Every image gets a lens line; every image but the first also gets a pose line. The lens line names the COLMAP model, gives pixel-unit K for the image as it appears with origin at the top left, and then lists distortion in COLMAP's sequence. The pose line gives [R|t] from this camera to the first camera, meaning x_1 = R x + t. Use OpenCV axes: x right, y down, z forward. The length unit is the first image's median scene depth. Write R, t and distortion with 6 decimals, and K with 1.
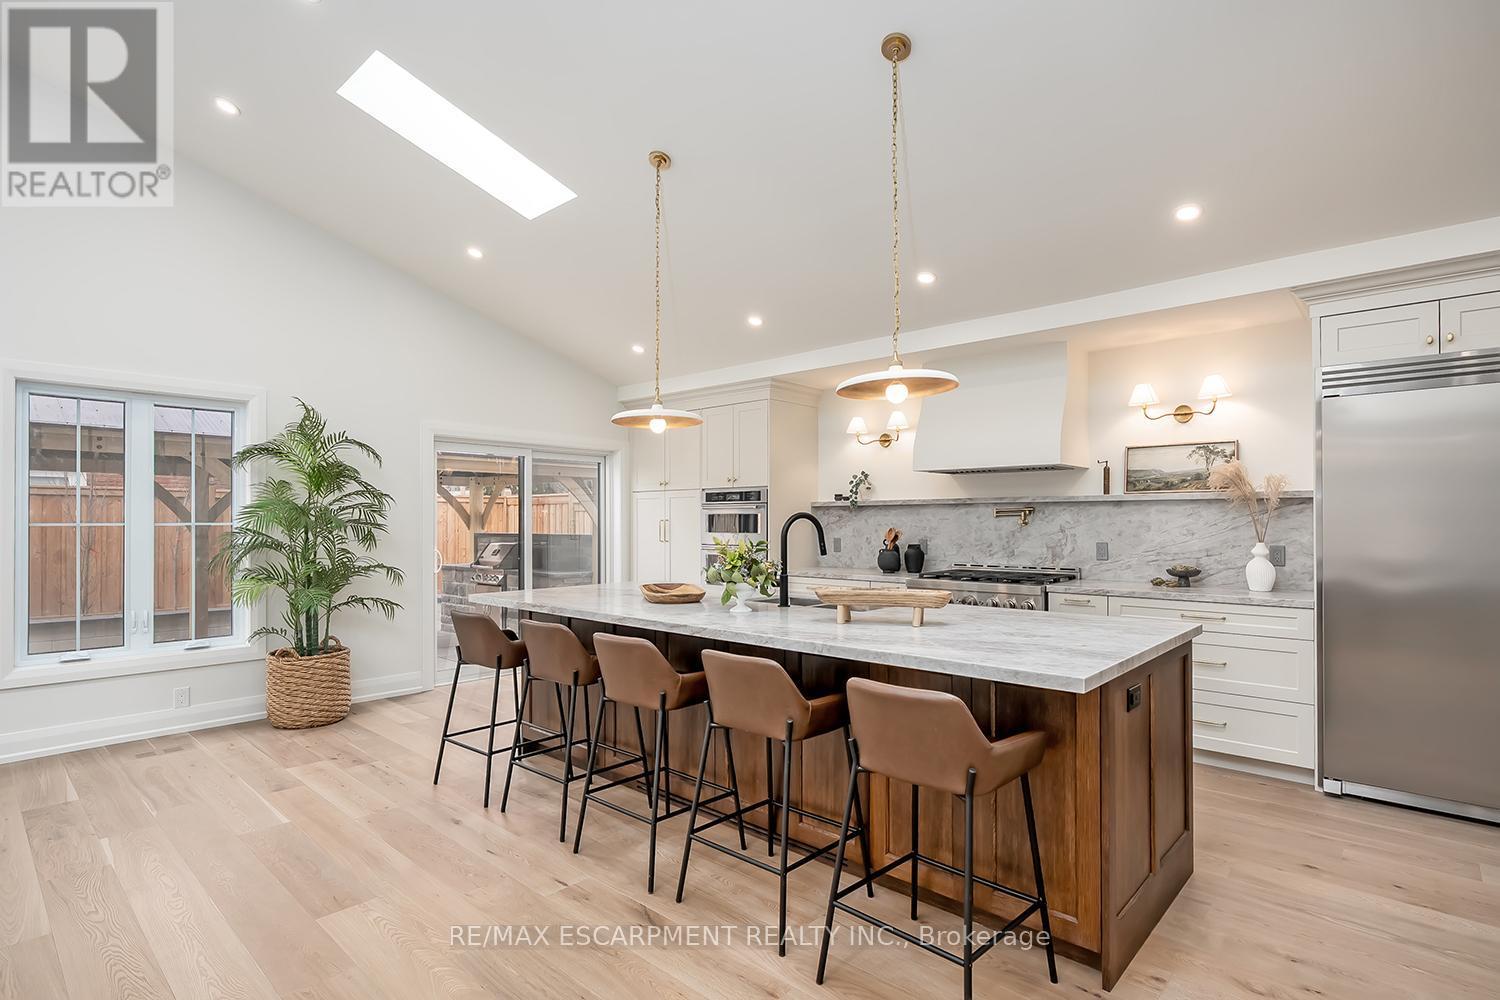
lens RADIAL K [[728.7, 0, 766.1], [0, 728.7, 511.5], [0, 0, 1]] dist [0.001224, 0.000077]
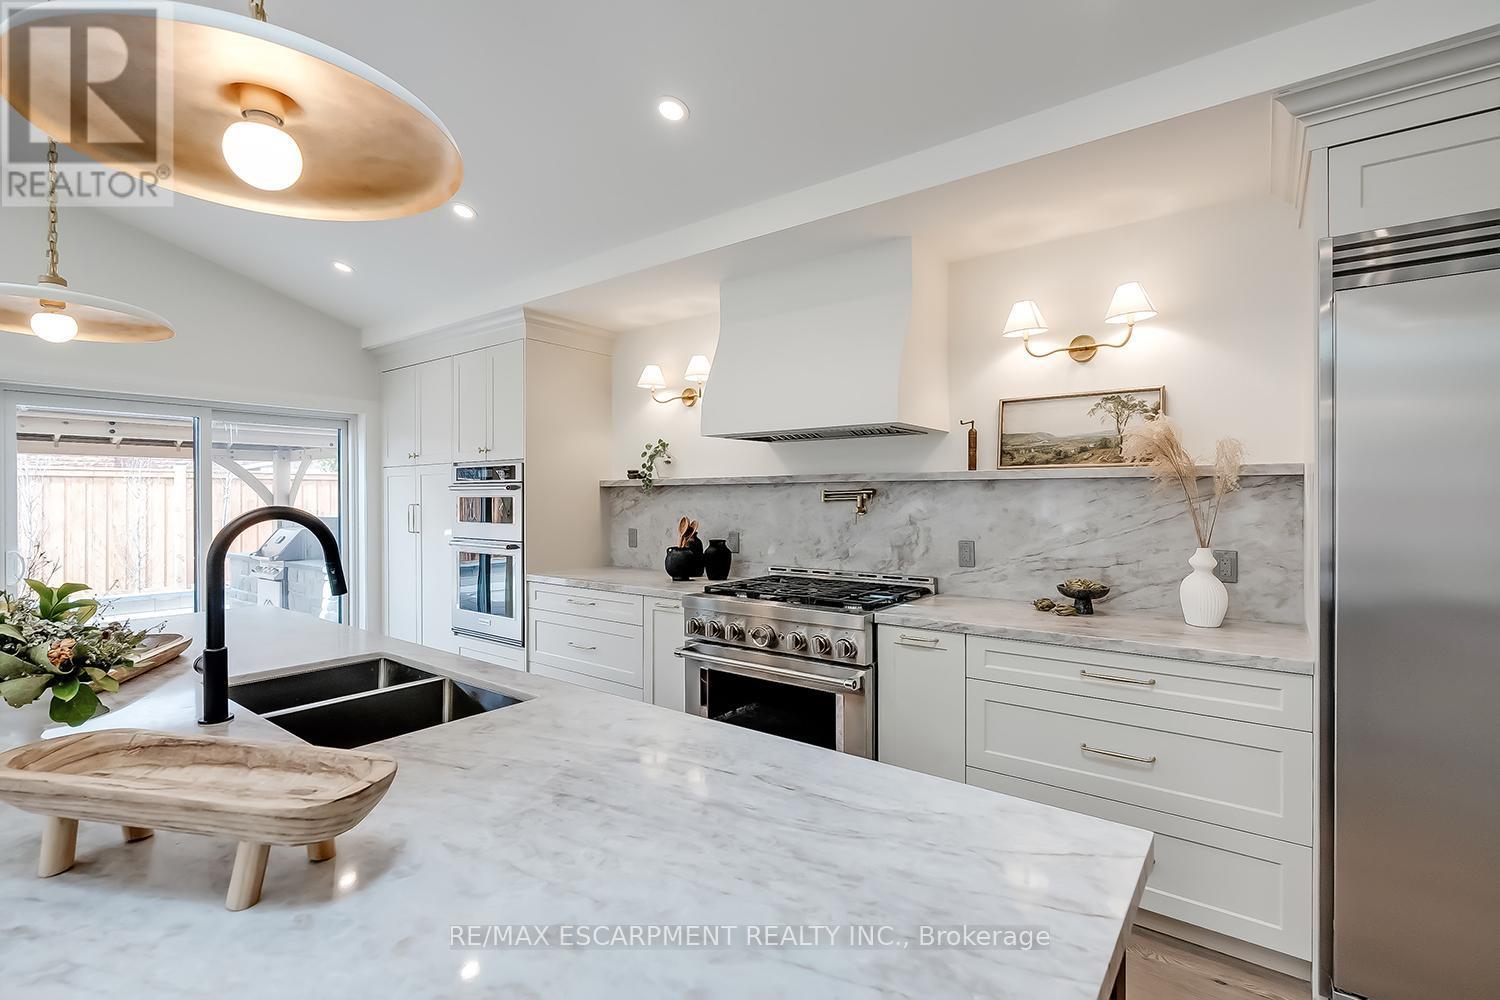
lens RADIAL K [[678.2, 0, 738.5], [0, 678.2, 492.0], [0, 0, 1]] dist [-0.005584, 0.002549]
pose [[0.998117, -0.000728, 0.061336, 0.212088], [0.000331, 0.999979, 0.006486, -0.007536], [-0.061340, -0.006454, 0.998096, 0.385363]]
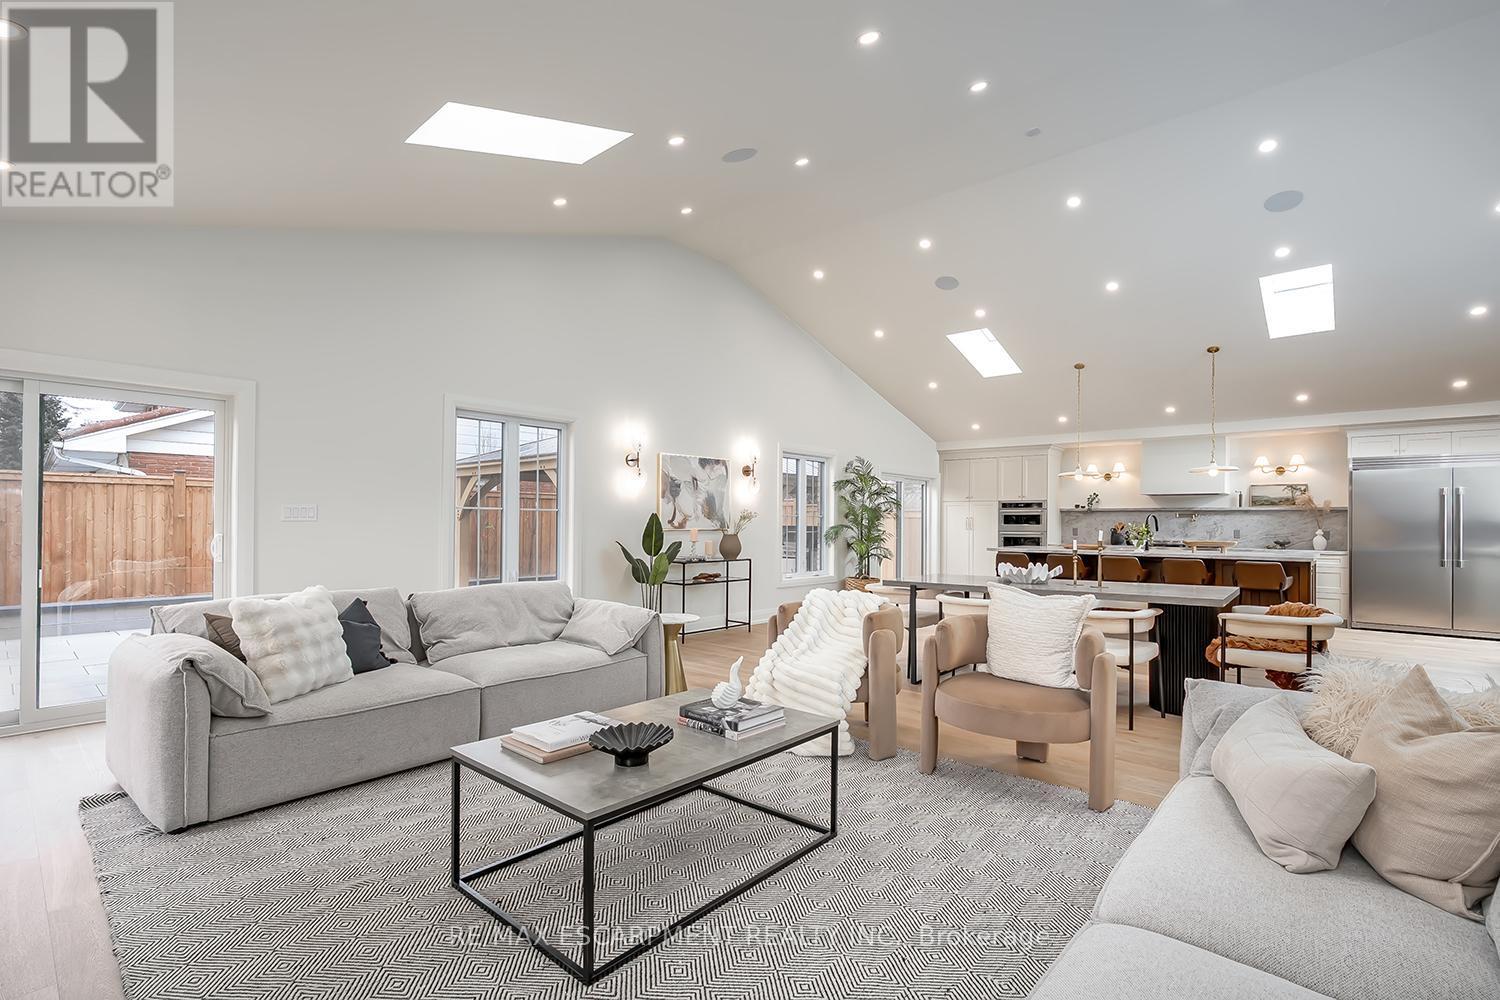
lens RADIAL K [[678.2, 0, 755.3], [0, 678.2, 518.6], [0, 0, 1]] dist [-0.005584, 0.002549]
pose [[0.999630, 0.014748, 0.022844, -0.989648], [-0.014790, 0.999889, 0.001692, 0.027771], [-0.022817, -0.002030, 0.999738, -0.938155]]
